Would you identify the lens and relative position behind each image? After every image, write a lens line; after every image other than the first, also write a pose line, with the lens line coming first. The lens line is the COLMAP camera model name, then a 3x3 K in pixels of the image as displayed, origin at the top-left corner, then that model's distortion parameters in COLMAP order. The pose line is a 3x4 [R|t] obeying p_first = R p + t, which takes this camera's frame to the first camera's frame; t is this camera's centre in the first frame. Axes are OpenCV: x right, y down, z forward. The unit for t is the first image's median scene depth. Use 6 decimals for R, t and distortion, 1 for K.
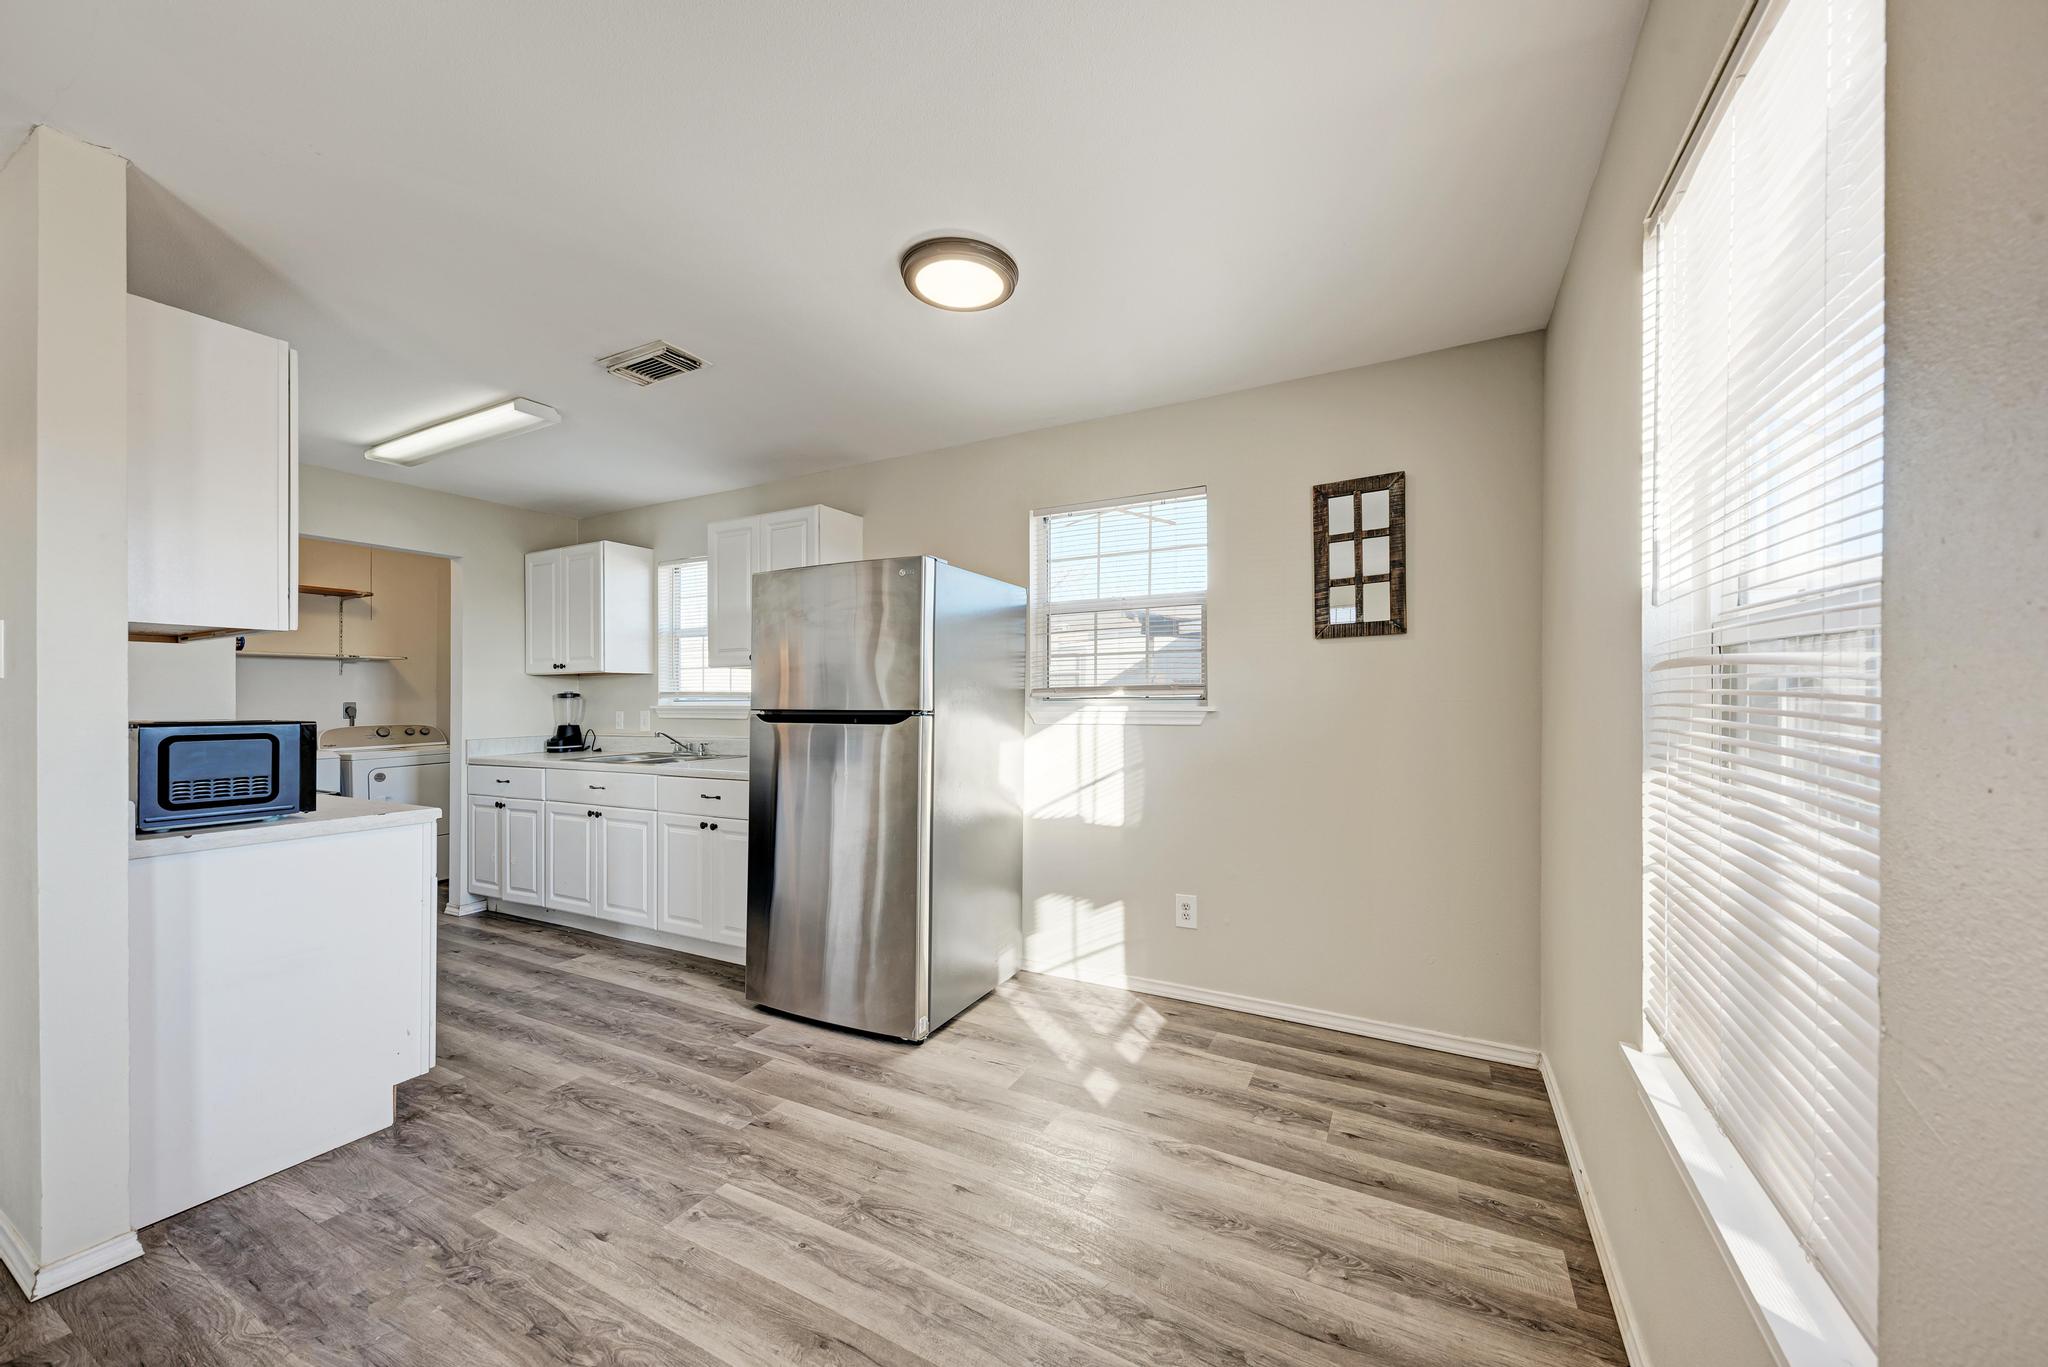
lens RADIAL K [[738.8, 0, 1028.2], [0, 738.8, 703.9], [0, 0, 1]] dist [0.016835, -0.002502]
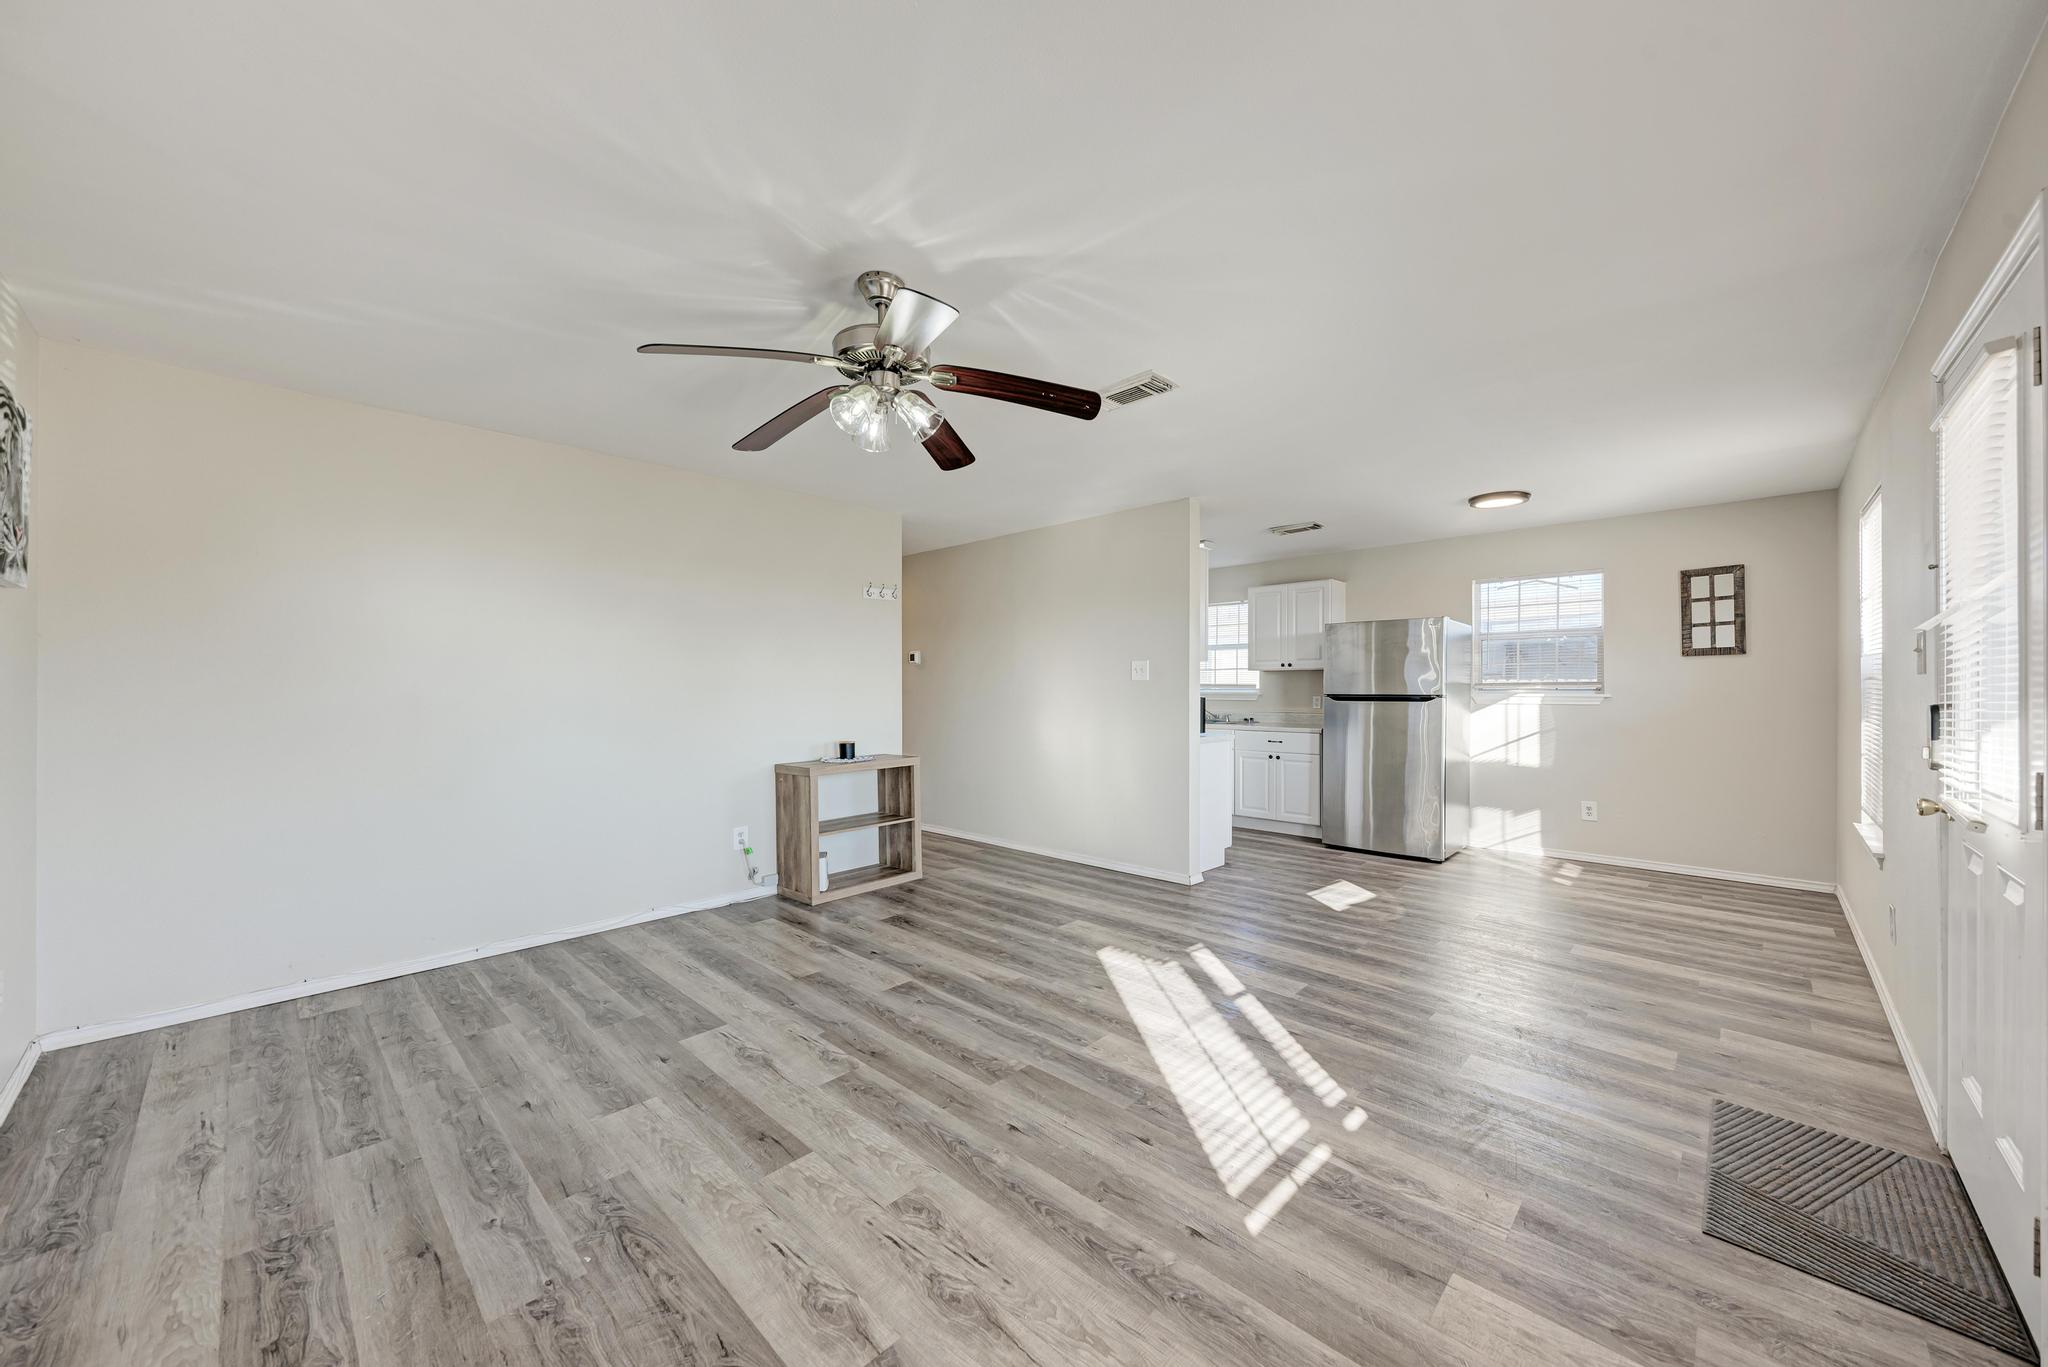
lens RADIAL K [[738.8, 0, 1034.1], [0, 738.8, 686.7], [0, 0, 1]] dist [0.016835, -0.002502]
pose [[0.962440, 0.004825, -0.271453, -0.742942], [-0.007291, 0.999941, -0.008077, 0.012493], [0.271398, 0.009753, 0.962418, -1.370112]]
